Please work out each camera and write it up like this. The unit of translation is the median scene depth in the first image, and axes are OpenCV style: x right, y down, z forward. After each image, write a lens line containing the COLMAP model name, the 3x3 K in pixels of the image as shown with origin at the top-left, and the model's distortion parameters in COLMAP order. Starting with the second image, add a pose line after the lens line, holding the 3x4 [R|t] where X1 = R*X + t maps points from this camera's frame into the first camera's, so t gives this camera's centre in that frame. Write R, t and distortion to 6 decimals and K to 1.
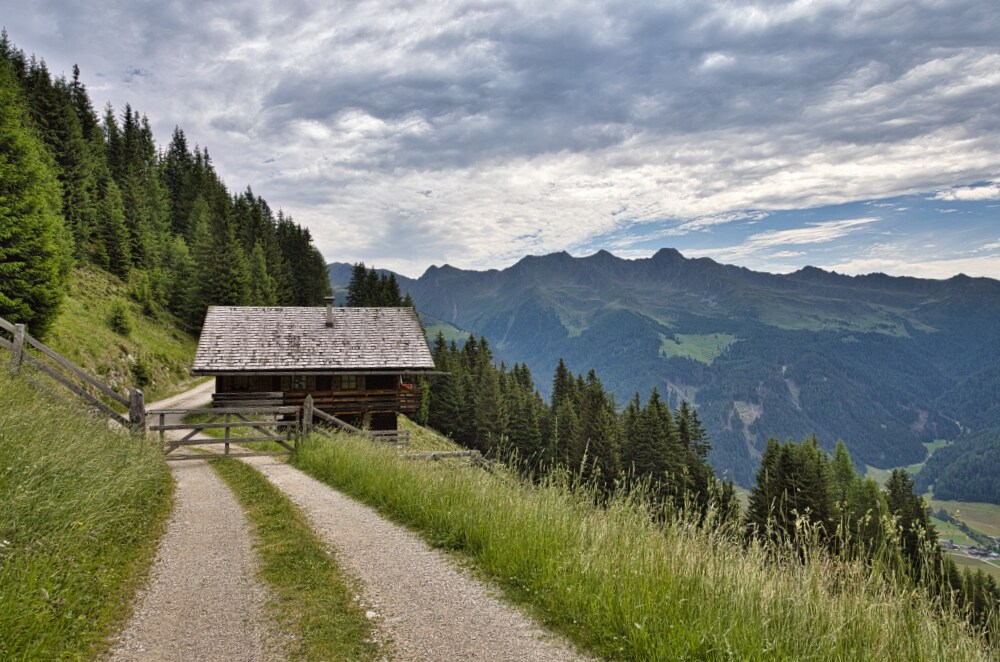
lens RADIAL K [[727.4, 0, 500.0], [0, 727.4, 331.0], [0, 0, 1]] dist [0.004952, 0.000002]
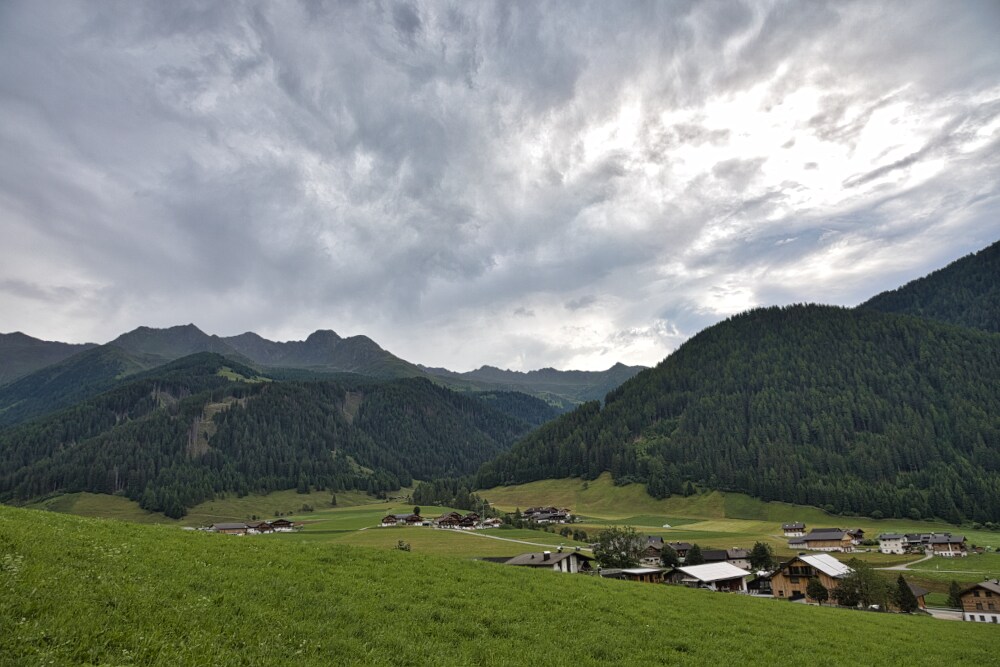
lens RADIAL K [[668.9, 0, 500.0], [0, 668.9, 333.5], [0, 0, 1]] dist [0.007203, 0.001573]
pose [[0.945009, 0.048464, 0.323433, 0.183059], [0.031665, 0.970754, -0.237979, 0.097326], [-0.325507, 0.235134, 0.915837, 0.205638]]
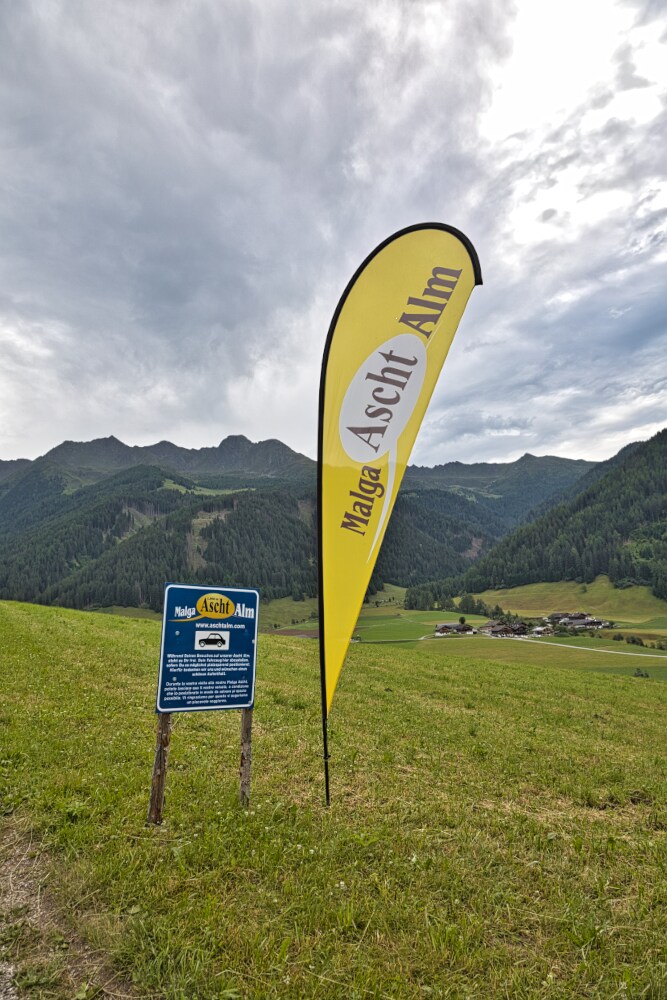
lens RADIAL K [[668.9, 0, 333.5], [0, 668.9, 500.0], [0, 0, 1]] dist [0.007203, 0.001573]
pose [[0.967326, -0.025783, 0.252221, 0.148044], [0.061327, 0.989069, -0.134098, 0.091099], [-0.246007, 0.145185, 0.958333, 0.203314]]
